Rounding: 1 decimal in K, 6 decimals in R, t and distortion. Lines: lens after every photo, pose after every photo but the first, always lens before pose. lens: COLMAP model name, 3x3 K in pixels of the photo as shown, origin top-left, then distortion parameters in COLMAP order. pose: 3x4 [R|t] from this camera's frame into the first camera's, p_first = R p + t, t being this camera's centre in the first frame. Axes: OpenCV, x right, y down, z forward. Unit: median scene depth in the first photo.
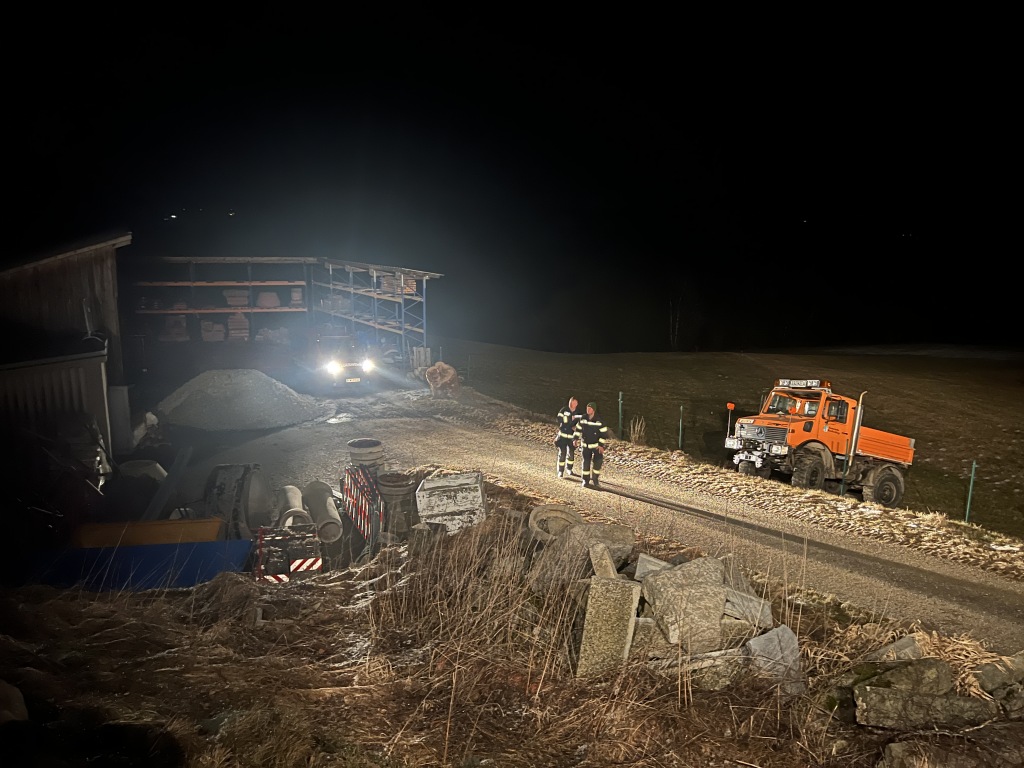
lens RADIAL K [[762.2, 0, 512.0], [0, 762.2, 384.0], [0, 0, 1]] dist [0.083512, -0.092950]
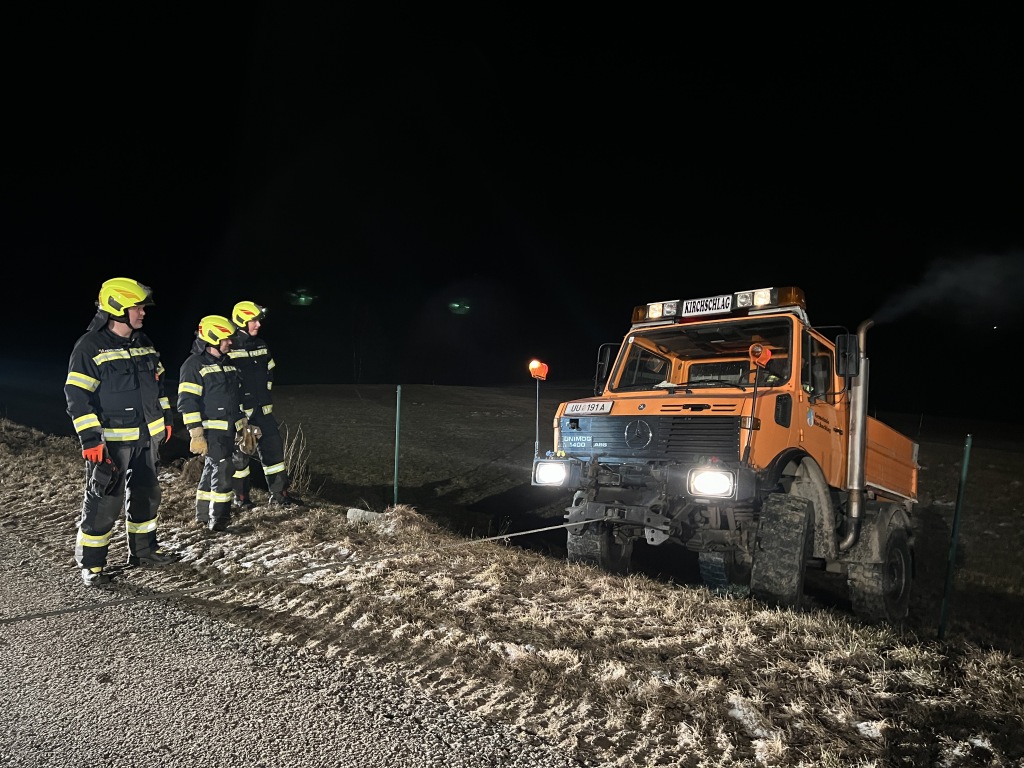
lens RADIAL K [[762.2, 0, 512.0], [0, 762.2, 384.0], [0, 0, 1]] dist [0.083512, -0.092950]
pose [[0.917622, -0.001811, 0.397451, 0.133601], [0.024897, 0.998288, -0.052934, 0.054865], [-0.396675, 0.058469, 0.916095, 0.689865]]
